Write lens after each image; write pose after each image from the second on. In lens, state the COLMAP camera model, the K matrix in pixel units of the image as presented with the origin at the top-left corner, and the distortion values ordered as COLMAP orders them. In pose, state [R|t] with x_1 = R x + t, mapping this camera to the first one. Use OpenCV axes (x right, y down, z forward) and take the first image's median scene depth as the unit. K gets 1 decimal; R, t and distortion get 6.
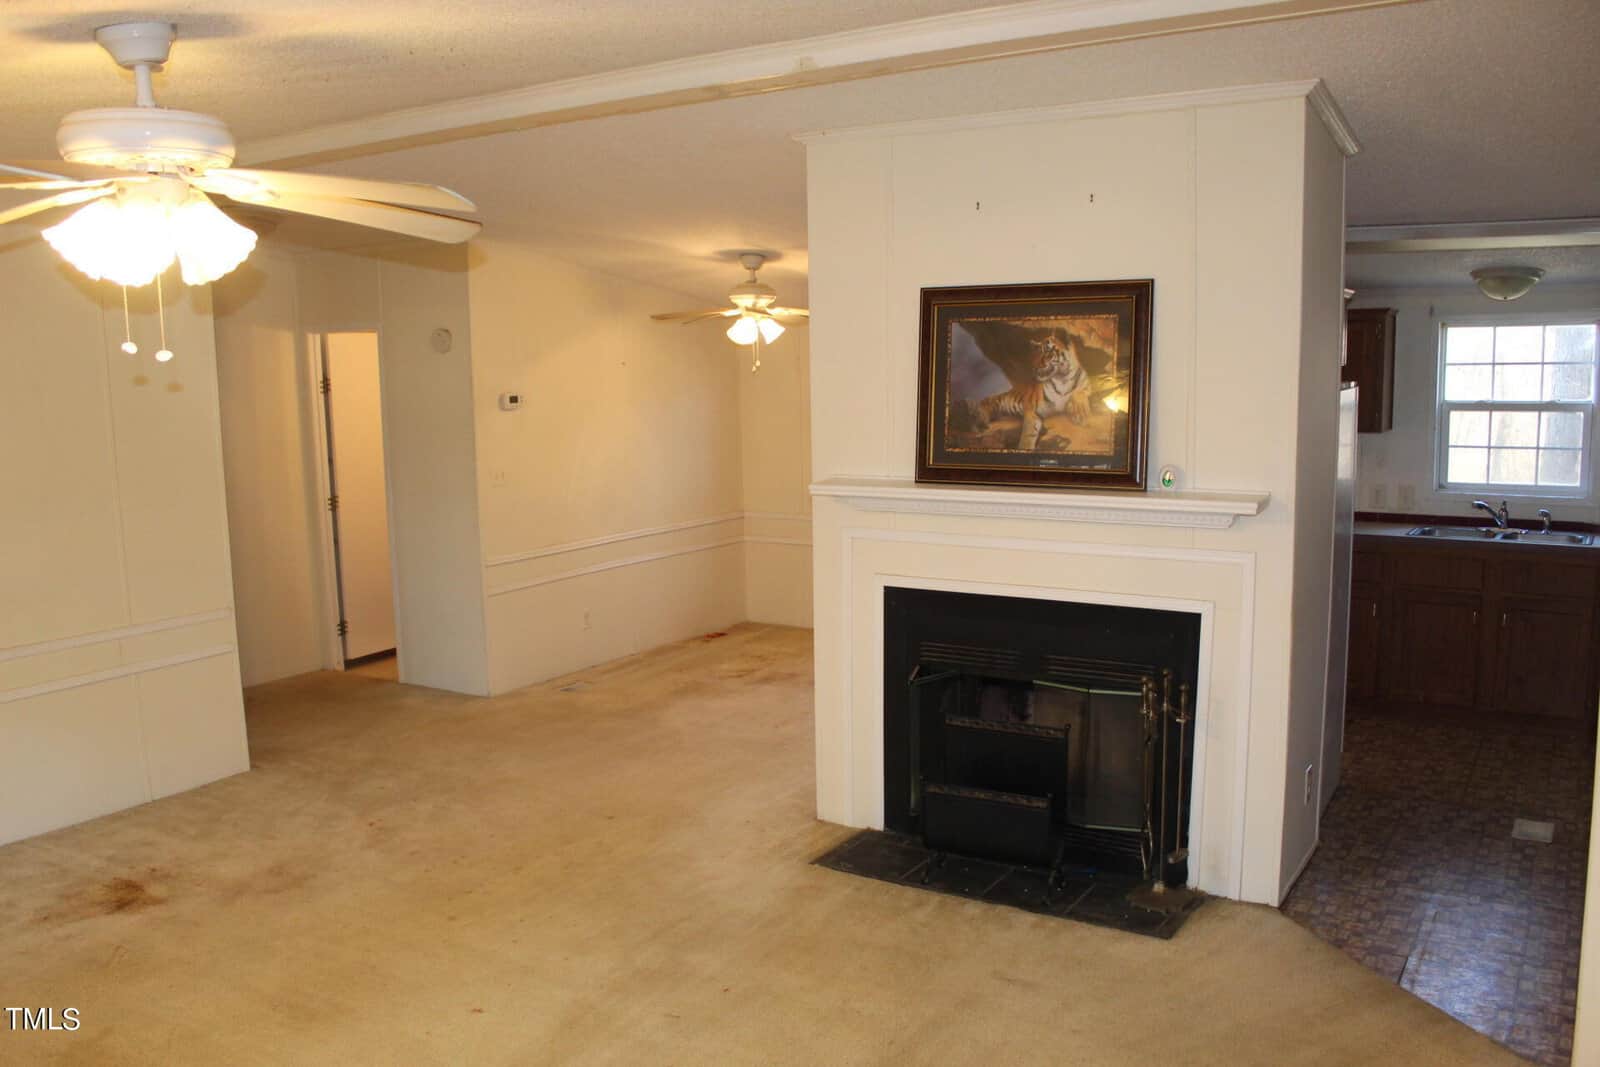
lens RADIAL K [[1329.6, 0, 806.2], [0, 1329.6, 560.8], [0, 0, 1]] dist [-0.172606, 0.168631]
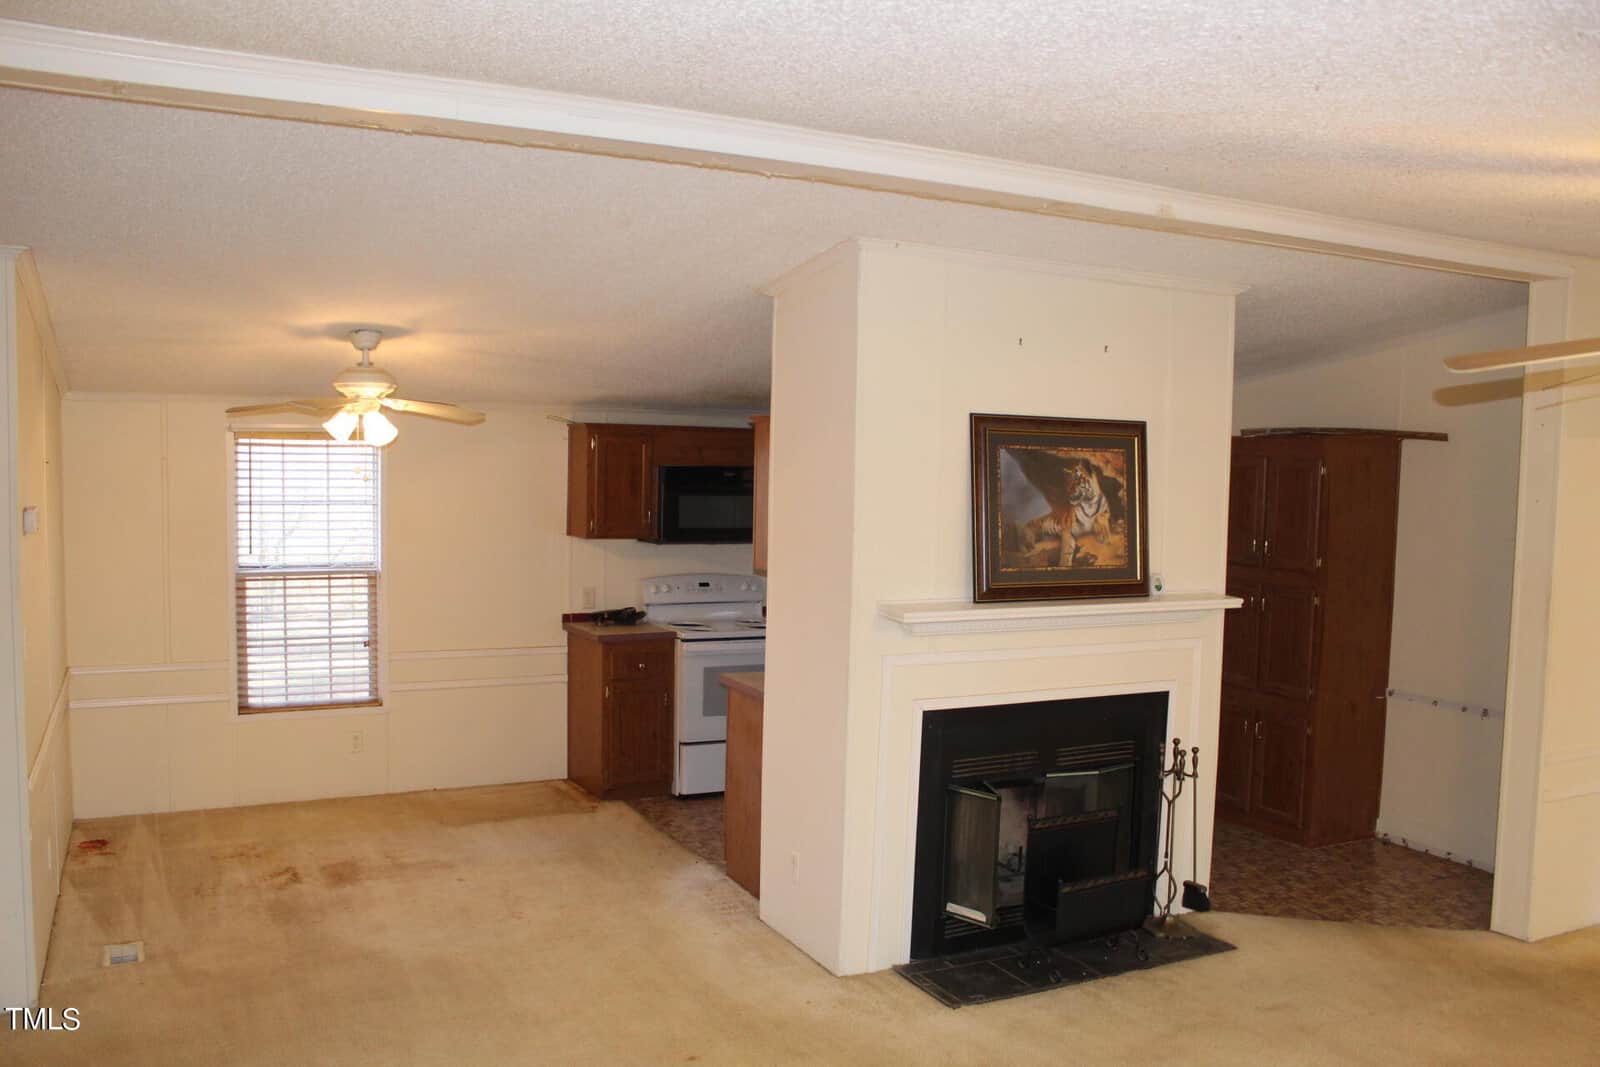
lens RADIAL K [[1329.6, 0, 806.2], [0, 1329.6, 560.8], [0, 0, 1]] dist [-0.172606, 0.168631]
pose [[0.512276, -0.037746, 0.857991, -0.903270], [0.096515, 0.995235, -0.013842, -0.094987], [-0.853380, 0.089900, 0.513478, 0.618450]]
